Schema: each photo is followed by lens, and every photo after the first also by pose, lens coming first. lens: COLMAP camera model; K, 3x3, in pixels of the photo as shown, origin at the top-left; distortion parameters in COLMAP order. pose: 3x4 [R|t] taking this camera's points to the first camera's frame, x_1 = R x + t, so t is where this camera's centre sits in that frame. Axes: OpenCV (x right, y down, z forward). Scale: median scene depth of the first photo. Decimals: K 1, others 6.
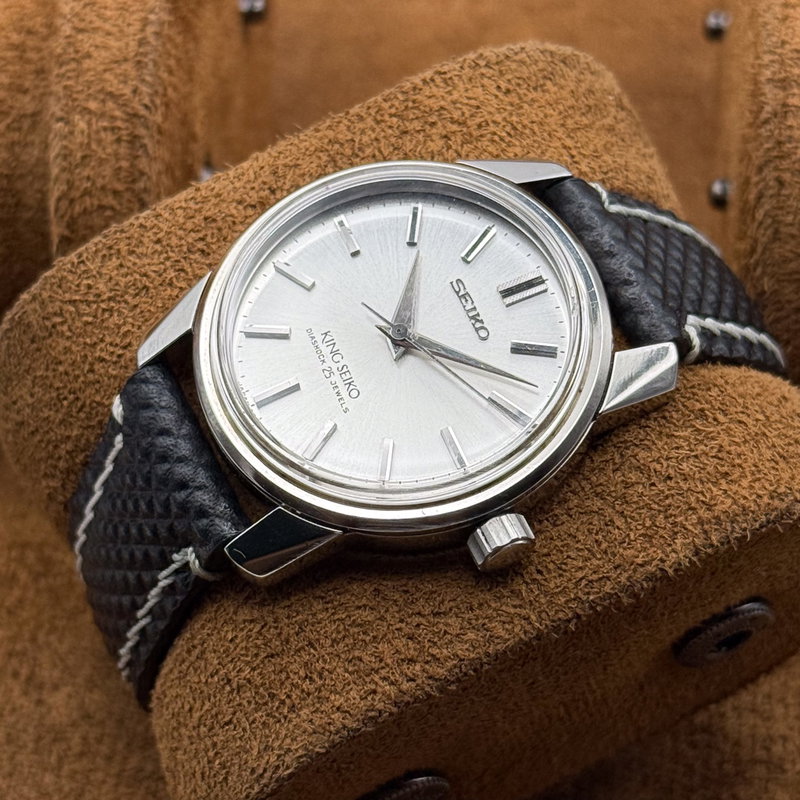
lens RADIAL K [[2529.9, 0, 396.4], [0, 2529.9, 430.4], [0, 0, 1]] dist [0.056001, 0.741991]
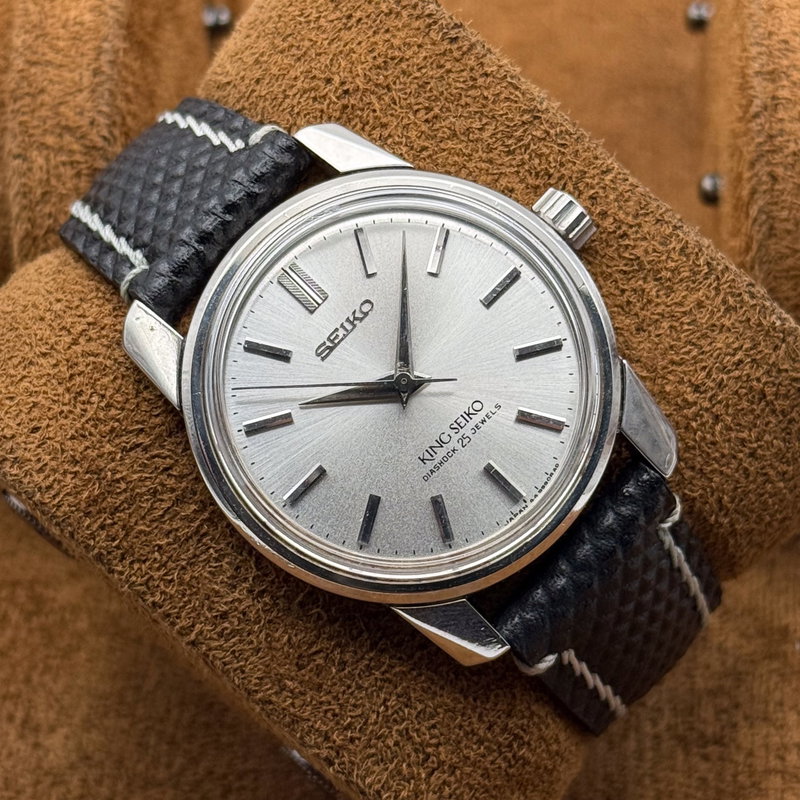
lens RADIAL K [[2529.9, 0, 396.4], [0, 2529.9, 430.4], [0, 0, 1]] dist [0.056001, 0.741991]
pose [[-0.375840, -0.908724, 0.181564, -0.185479], [0.833407, -0.245789, 0.494995, -0.511056], [-0.405188, 0.337355, 0.849714, 0.192668]]
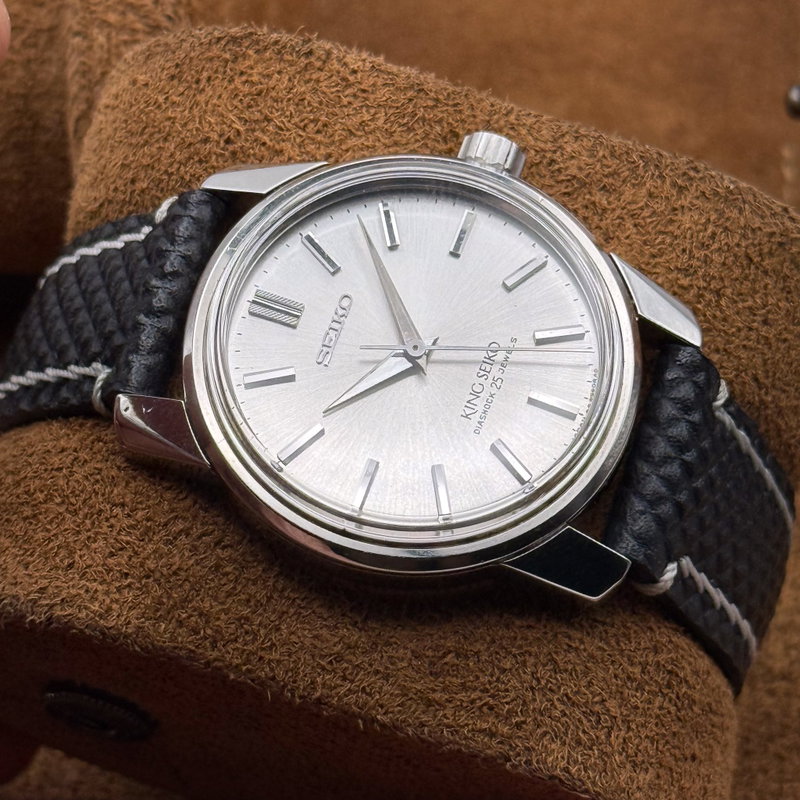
lens RADIAL K [[3288.1, 0, 398.2], [0, 3288.1, 447.9], [0, 0, 1]] dist [-0.084730, 3.268329]
pose [[-0.724563, -0.618191, 0.304710, -0.373476], [0.626628, -0.406813, 0.664711, -0.835147], [-0.286958, 0.672565, 0.682137, 0.211909]]
